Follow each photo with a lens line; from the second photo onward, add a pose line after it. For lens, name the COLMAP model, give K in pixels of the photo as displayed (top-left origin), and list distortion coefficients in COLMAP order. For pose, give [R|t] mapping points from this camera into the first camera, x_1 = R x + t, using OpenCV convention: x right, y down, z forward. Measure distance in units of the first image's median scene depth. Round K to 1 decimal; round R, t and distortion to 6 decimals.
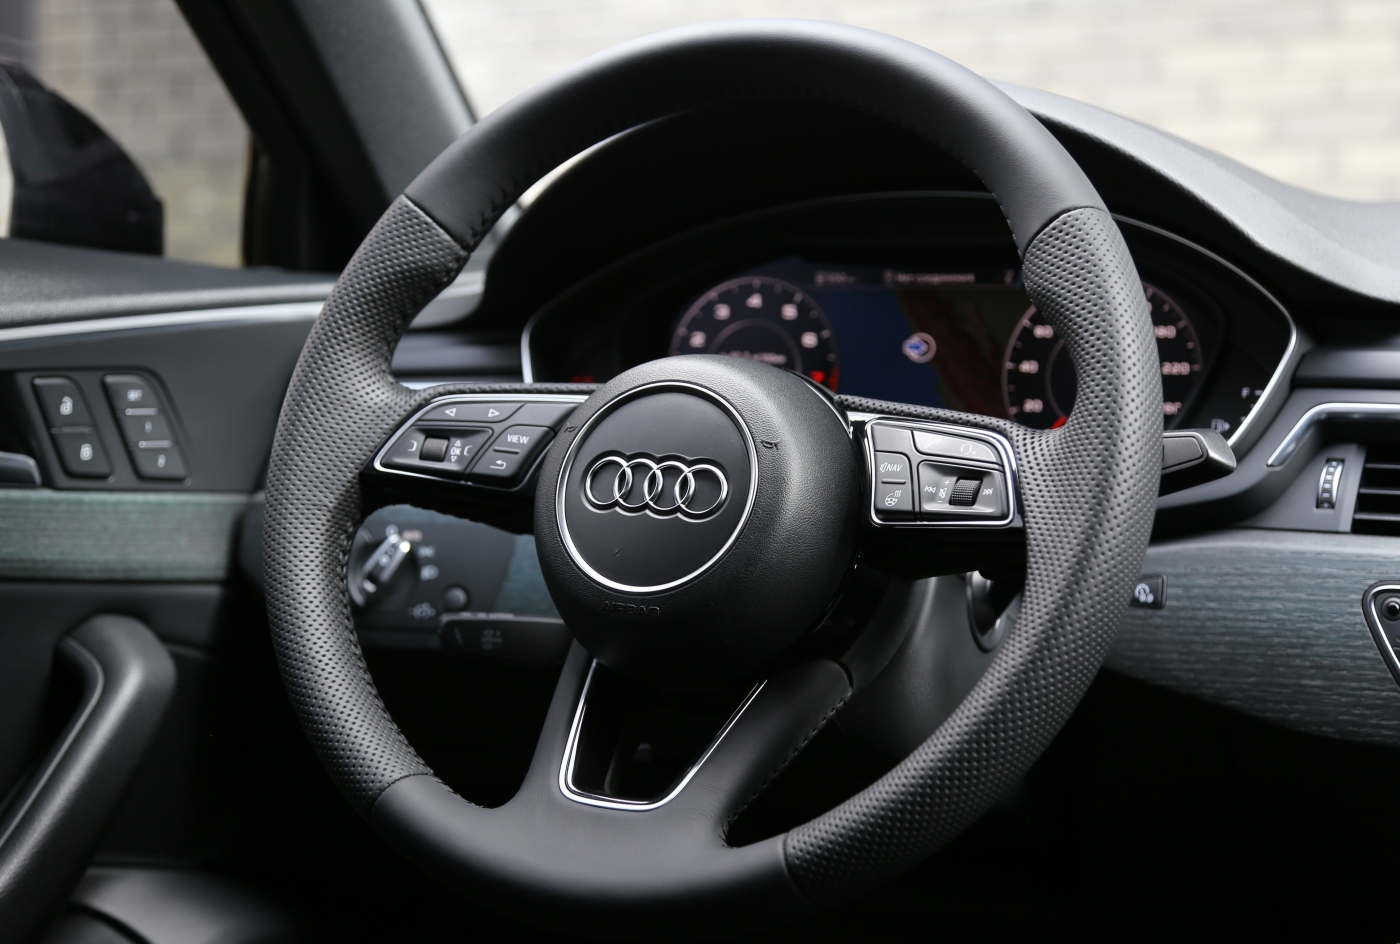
lens RADIAL K [[2308.8, 0, 695.1], [0, 2308.8, 469.9], [0, 0, 1]] dist [0.182460, 0.000000]
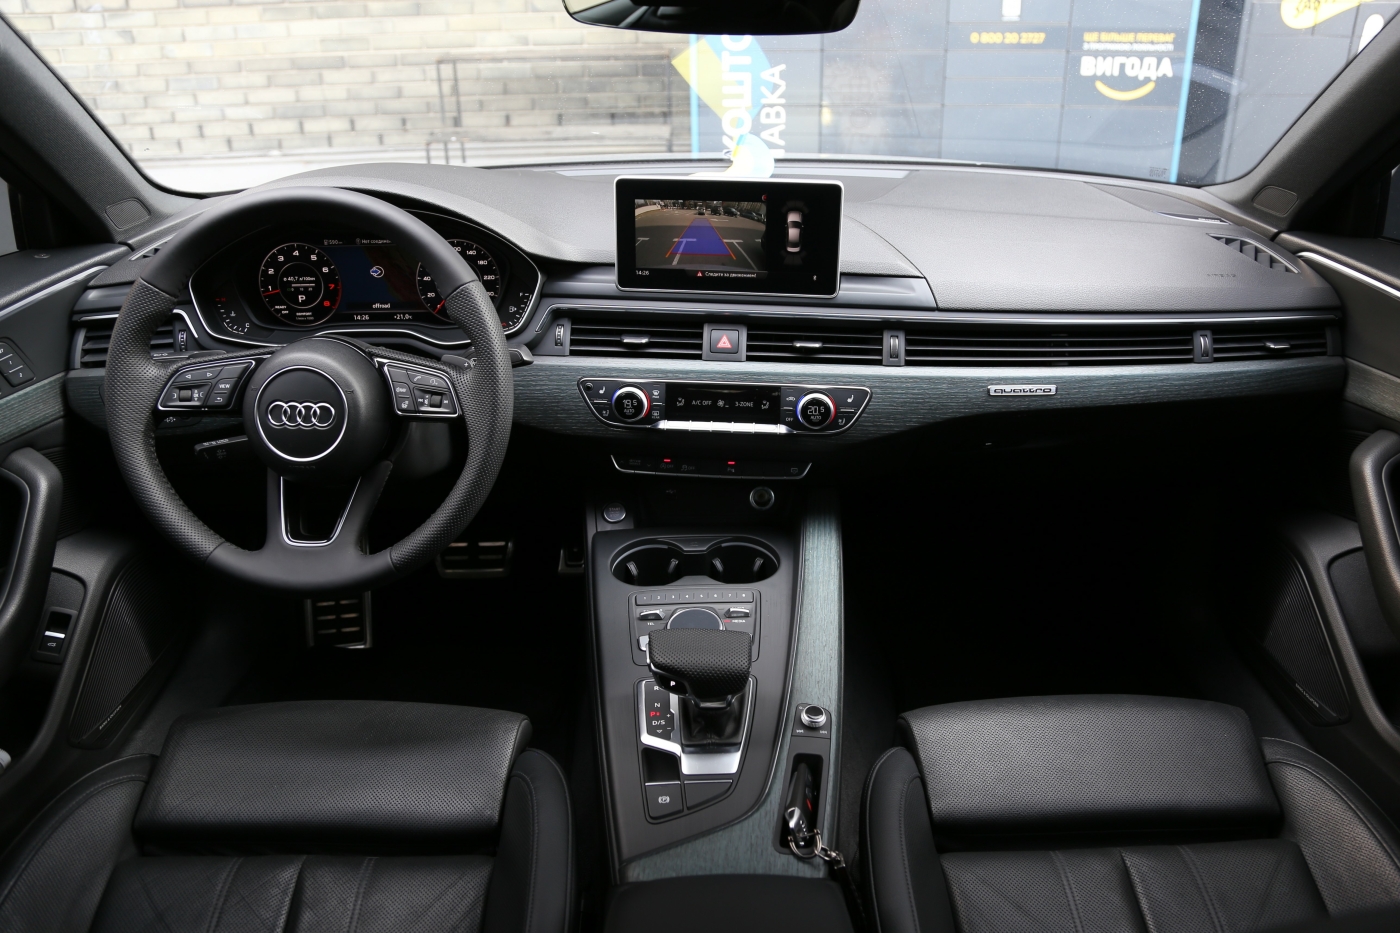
lens RADIAL K [[987.7, 0, 699.4], [0, 987.7, 457.8], [0, 0, 1]] dist [-0.121743, 0.058275]
pose [[0.886068, -0.209032, 0.413751, -0.066630], [0.044117, 0.926533, 0.373618, -0.267305], [-0.461452, -0.312797, 0.830193, -0.004912]]
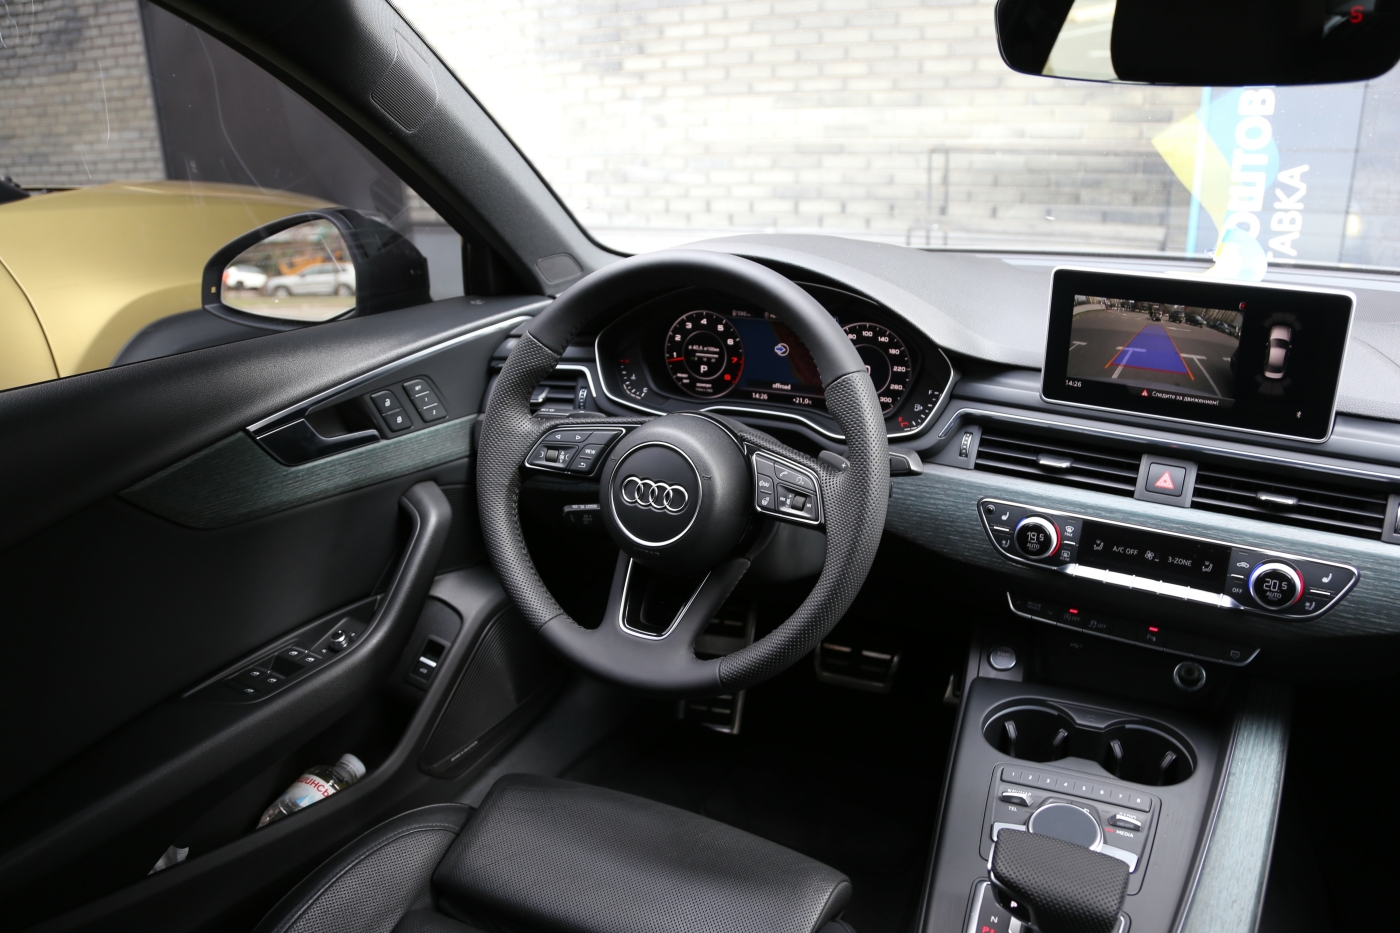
lens RADIAL K [[987.7, 0, 729.8], [0, 987.7, 480.8], [0, 0, 1]] dist [-0.121743, 0.058275]
pose [[0.998940, -0.041385, 0.020129, 0.030893], [0.033628, 0.955011, 0.294657, -0.241933], [-0.031418, -0.293668, 0.955391, 0.120539]]
